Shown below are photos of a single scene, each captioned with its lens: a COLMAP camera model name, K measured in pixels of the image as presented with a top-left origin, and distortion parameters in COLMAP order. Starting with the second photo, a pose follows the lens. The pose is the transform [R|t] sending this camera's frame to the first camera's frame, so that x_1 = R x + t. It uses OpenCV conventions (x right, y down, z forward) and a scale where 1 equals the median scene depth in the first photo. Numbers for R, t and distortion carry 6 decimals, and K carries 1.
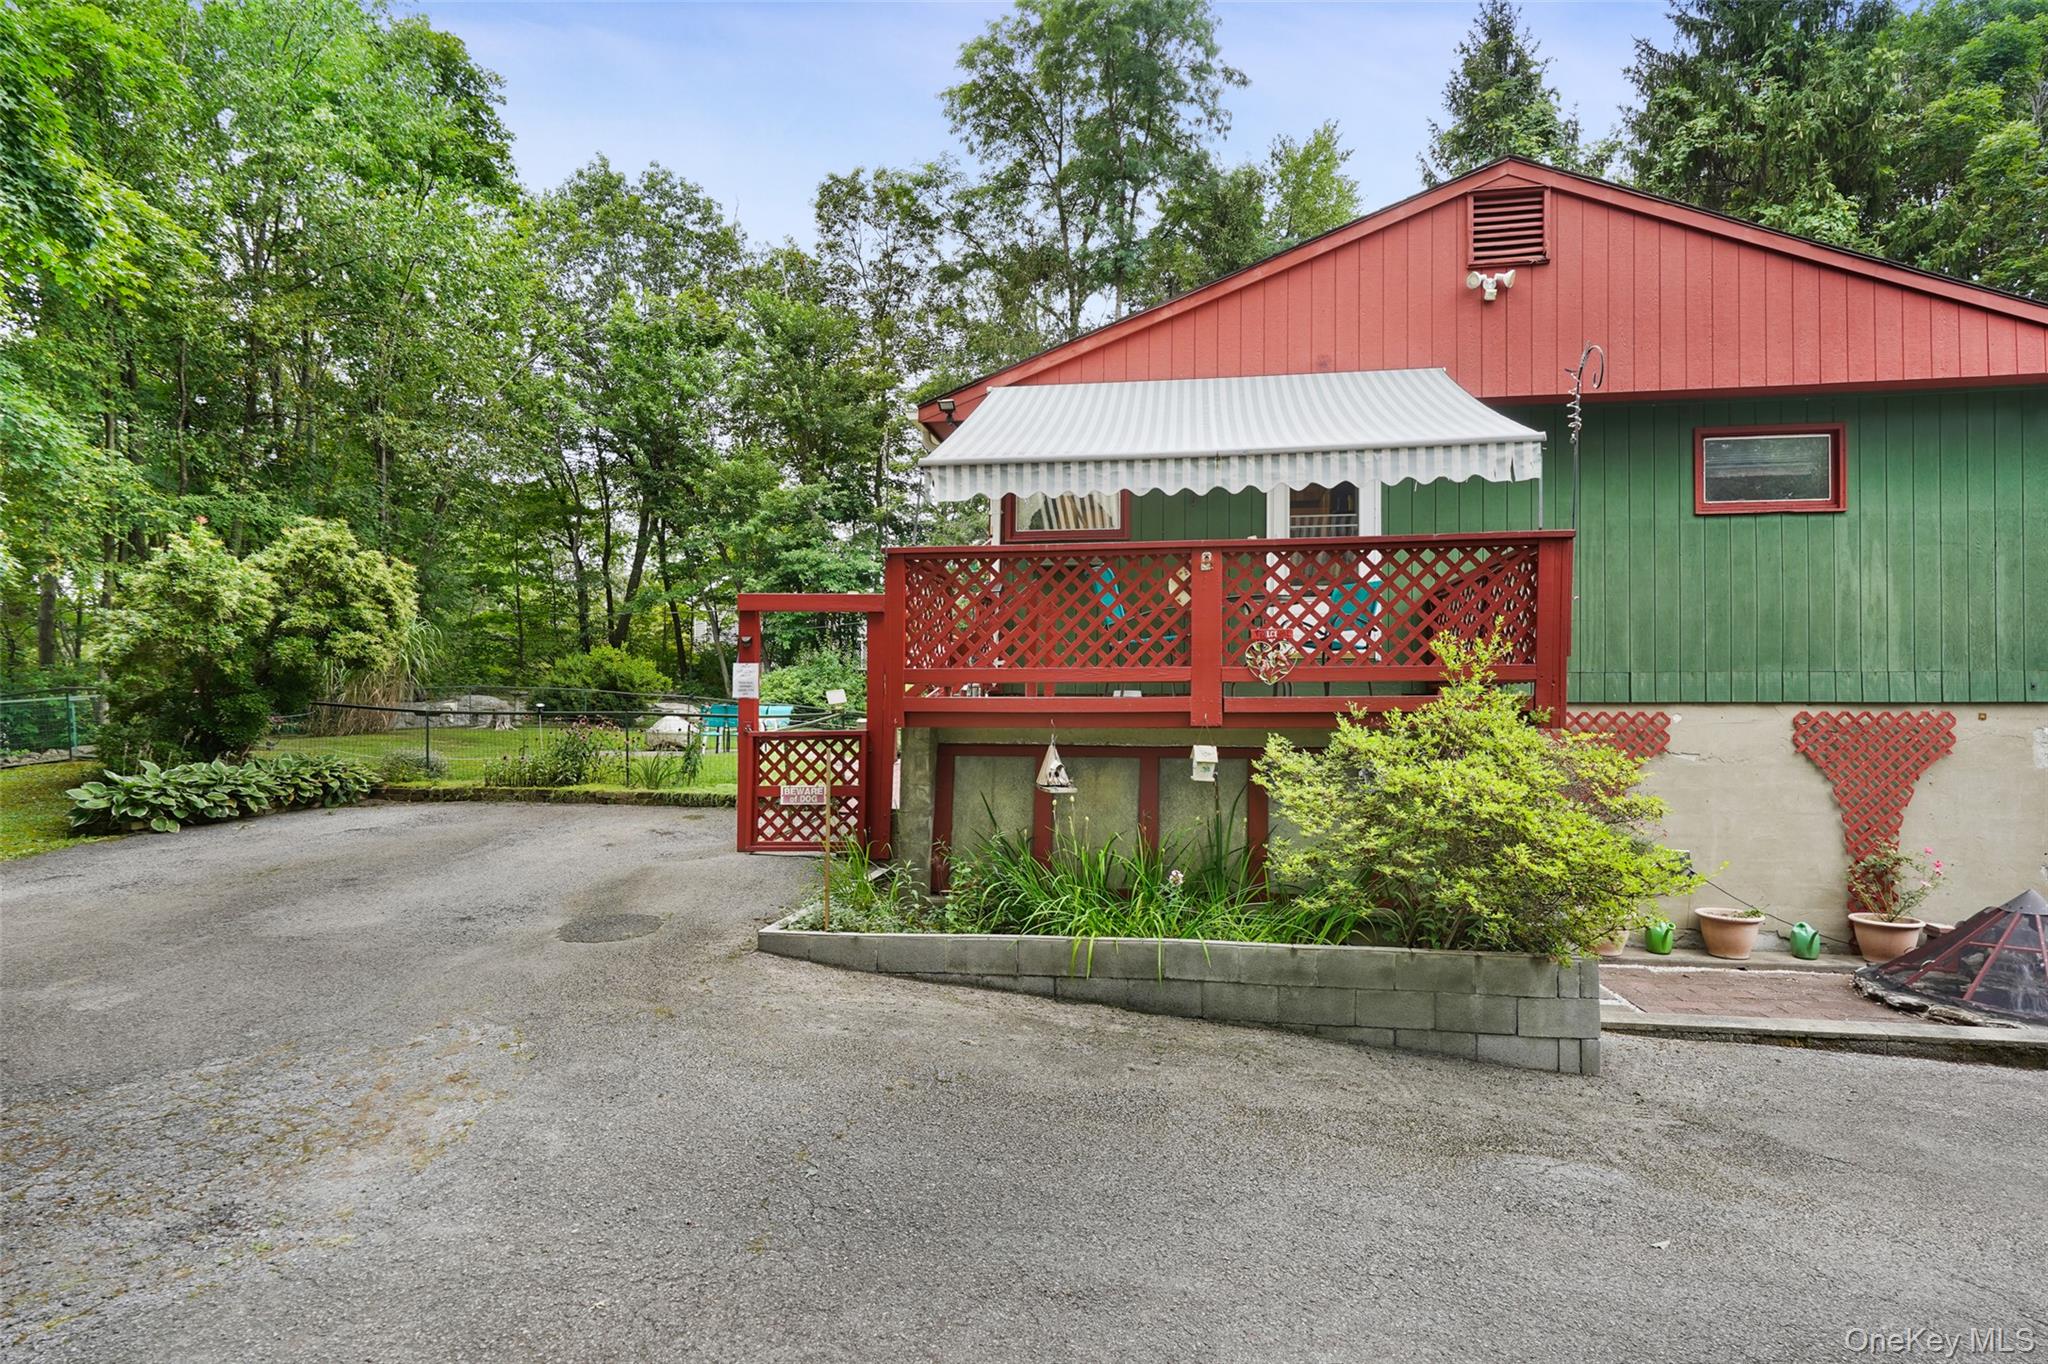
lens RADIAL K [[1066.1, 0, 1024.6], [0, 1066.1, 691.4], [0, 0, 1]] dist [0.000652, 0.001475]
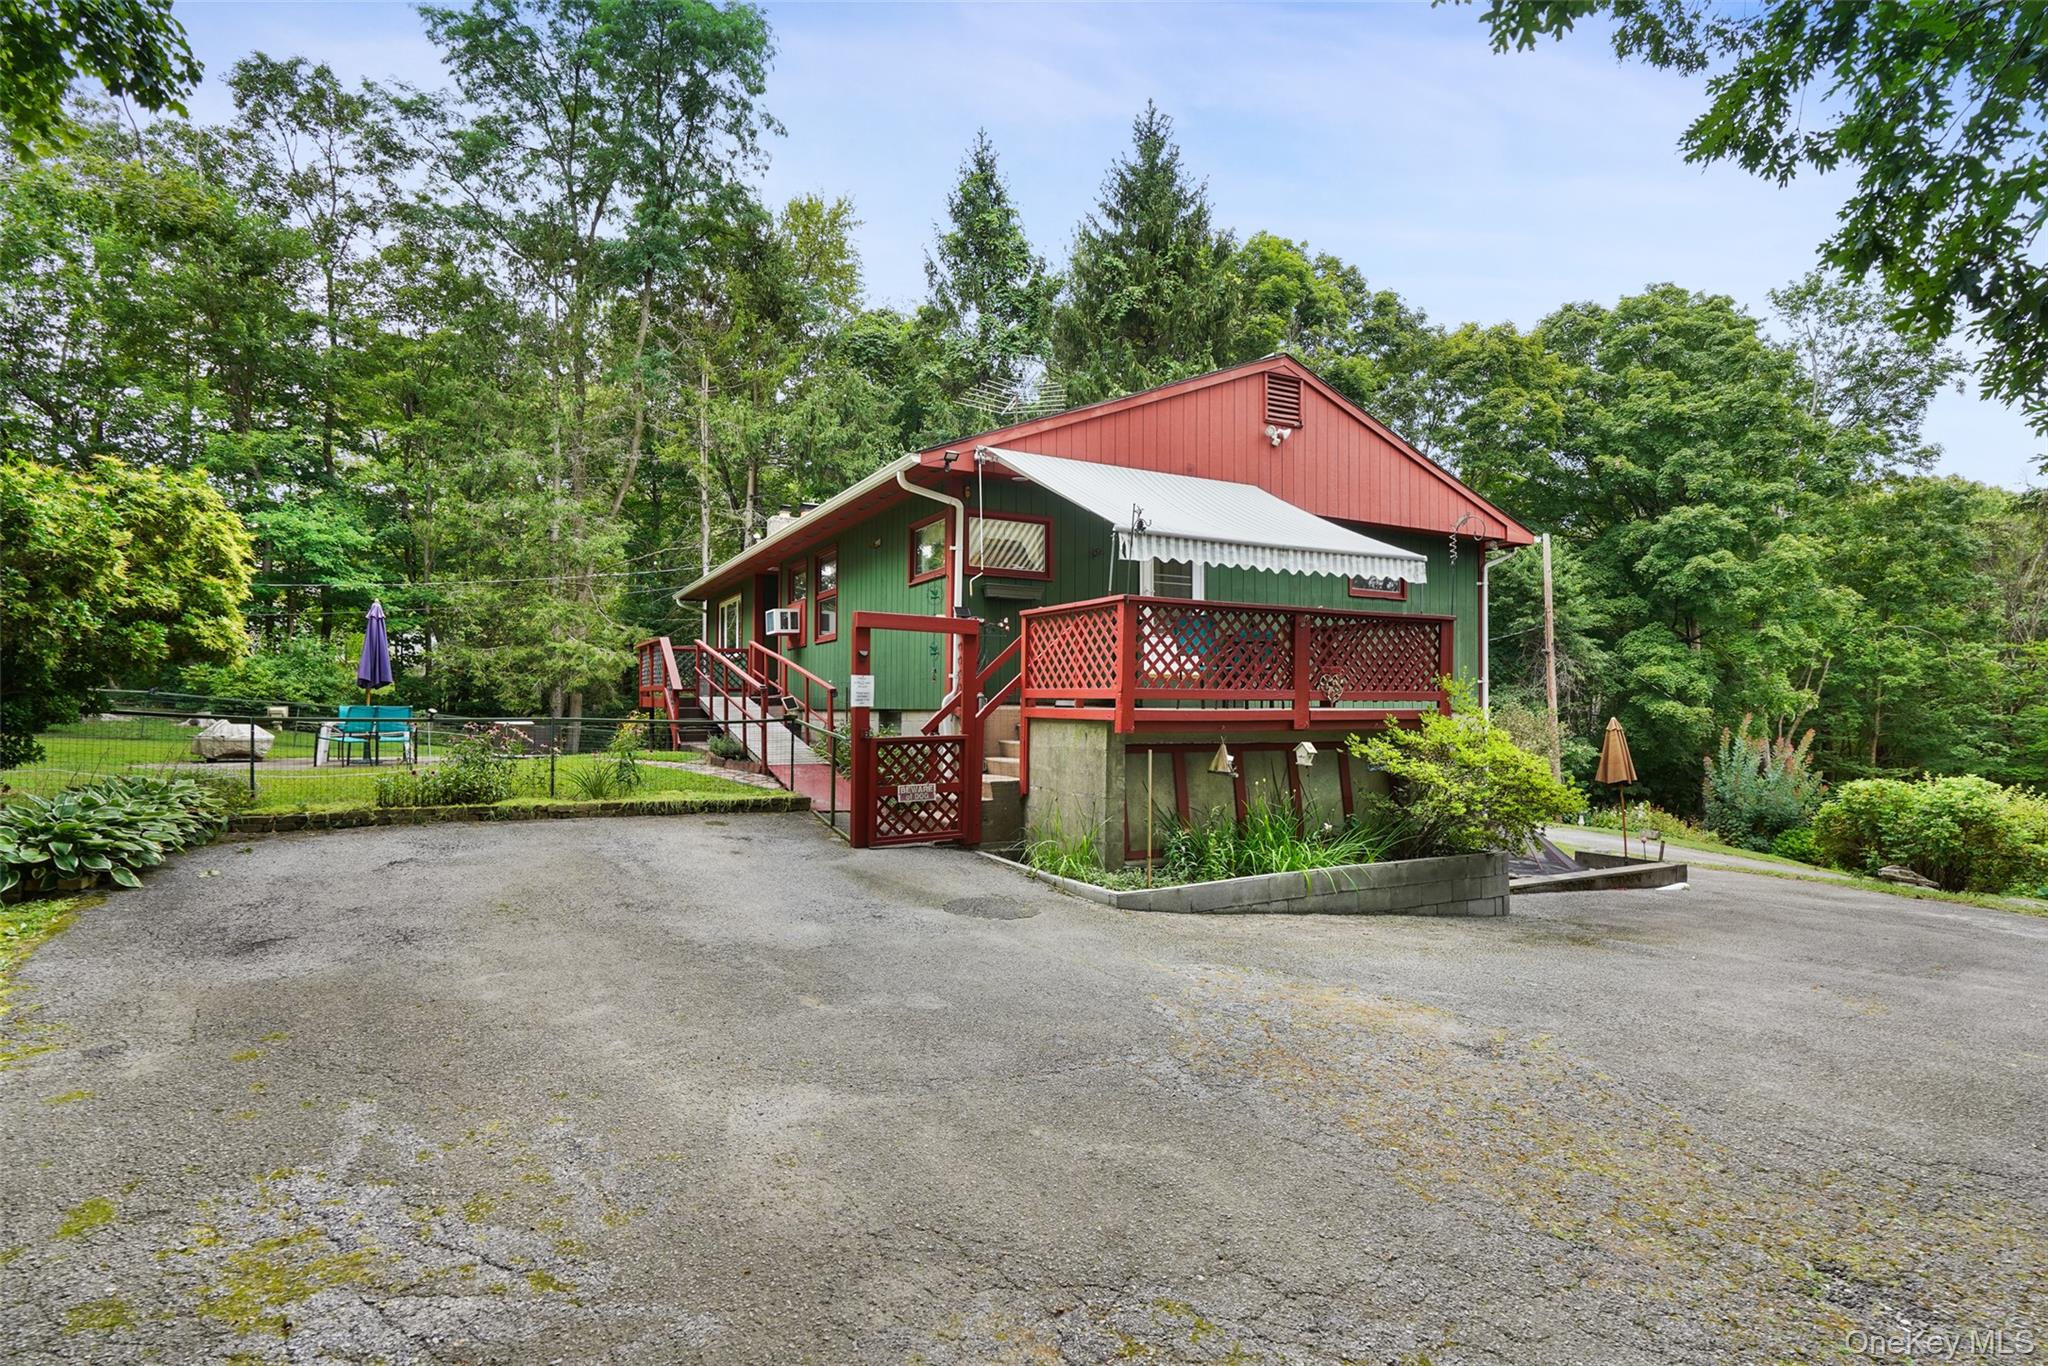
lens RADIAL K [[1022.6, 0, 1025.8], [0, 1022.6, 685.3], [0, 0, 1]] dist [0.000576, 0.000418]
pose [[0.788598, 0.014049, 0.614749, -0.737475], [-0.013491, 0.999894, -0.005544, -0.011852], [-0.614762, -0.003922, 0.788703, 0.066016]]
